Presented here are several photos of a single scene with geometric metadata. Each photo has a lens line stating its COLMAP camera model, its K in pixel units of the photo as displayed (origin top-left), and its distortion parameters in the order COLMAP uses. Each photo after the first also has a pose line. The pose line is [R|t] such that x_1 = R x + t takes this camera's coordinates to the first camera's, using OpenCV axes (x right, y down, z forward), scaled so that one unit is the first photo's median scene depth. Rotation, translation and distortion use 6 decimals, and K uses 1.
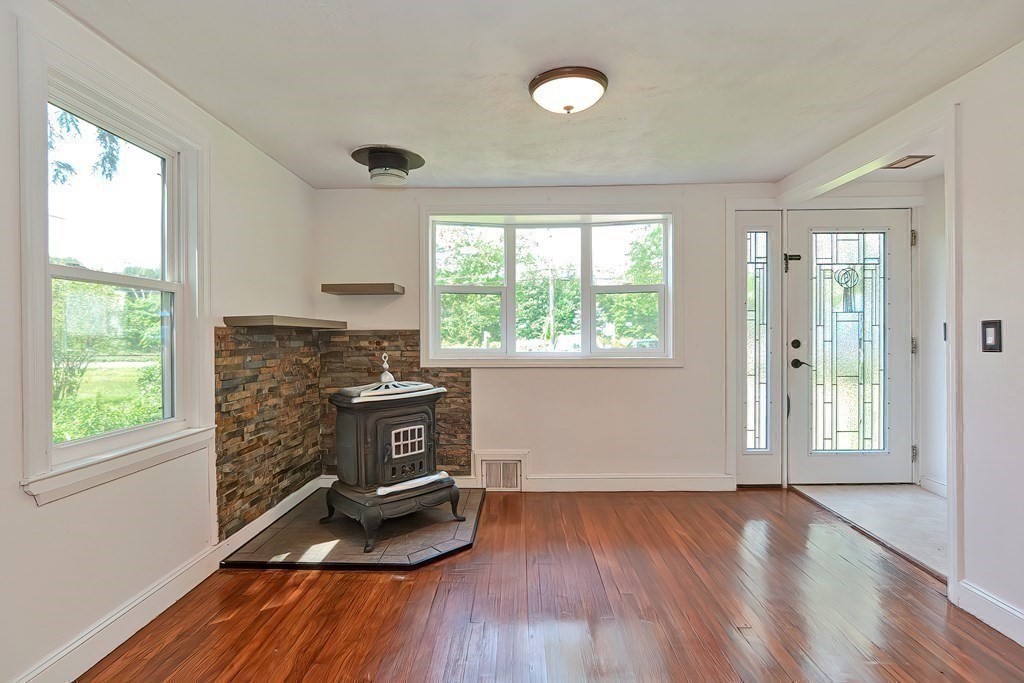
lens RADIAL K [[507.6, 0, 513.8], [0, 507.6, 341.1], [0, 0, 1]] dist [-0.018584, 0.006564]
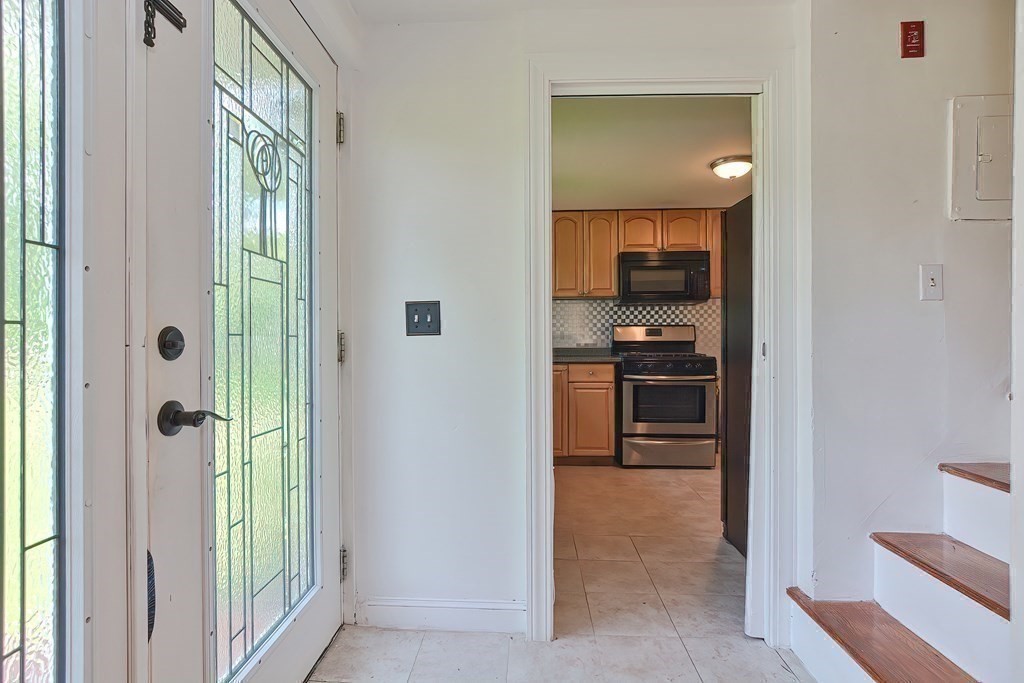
lens RADIAL K [[507.6, 0, 509.8], [0, 507.6, 342.3], [0, 0, 1]] dist [-0.018584, 0.006564]
pose [[0.014104, 0.003825, 0.999893, 0.304673], [0.014819, 0.999882, -0.004034, 0.008982], [-0.999791, 0.014874, 0.014045, 0.833683]]
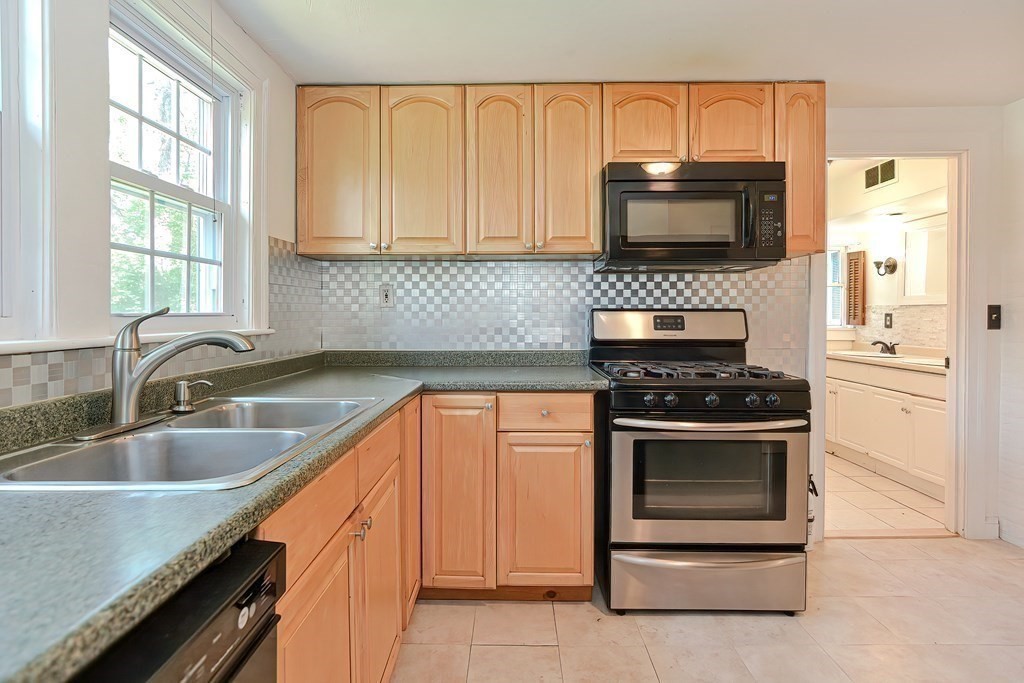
lens RADIAL K [[507.6, 0, 514.3], [0, 507.6, 316.5], [0, 0, 1]] dist [-0.018584, 0.006564]
pose [[-0.024780, 0.007390, 0.999666, 0.909295], [0.012605, 0.999895, -0.007079, -0.021764], [-0.999613, 0.012425, -0.024871, 0.712689]]
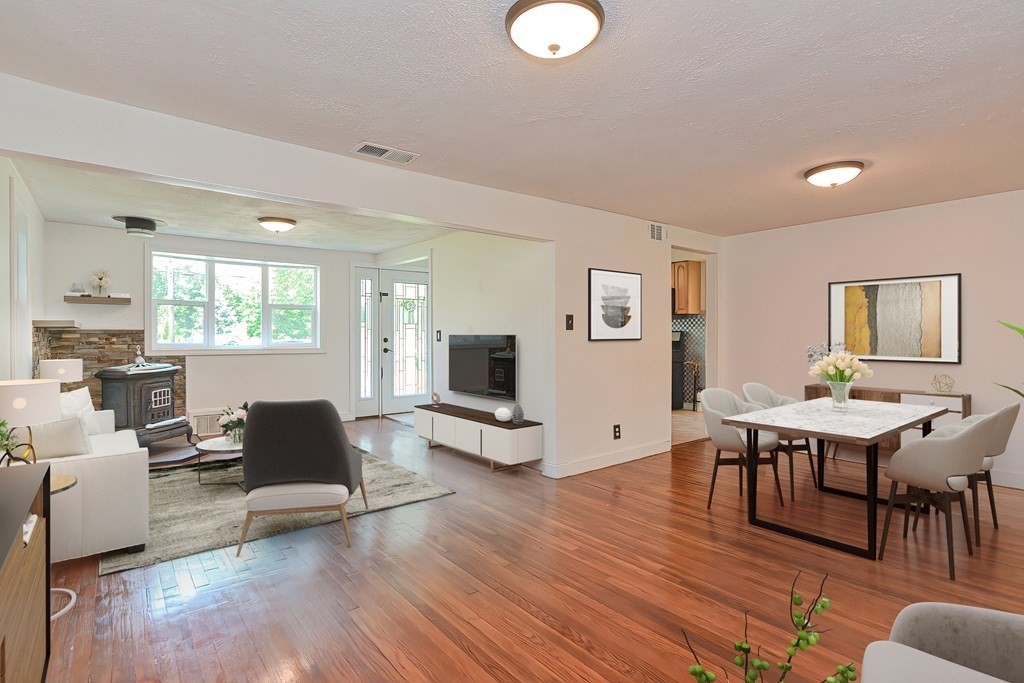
lens RADIAL K [[507.6, 0, 513.7], [0, 507.6, 338.2], [0, 0, 1]] dist [-0.018584, 0.006564]
pose [[0.766627, 0.003306, 0.642085, -0.301890], [0.001091, 0.999979, -0.006452, 0.011677], [-0.642092, 0.005647, 0.766607, -0.786497]]
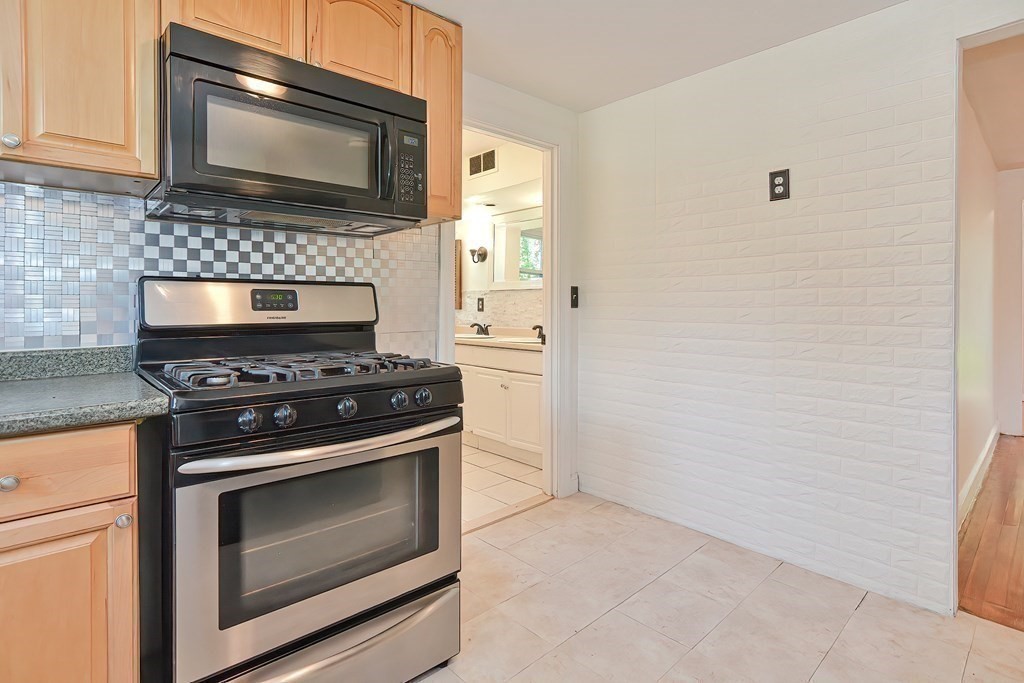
lens RADIAL K [[507.6, 0, 505.5], [0, 507.6, 306.1], [0, 0, 1]] dist [-0.018584, 0.006564]
pose [[-0.696693, 0.011775, 0.717272, 1.090026], [0.018513, 0.999827, 0.001569, -0.006842], [-0.717130, 0.014373, -0.696791, 0.664545]]
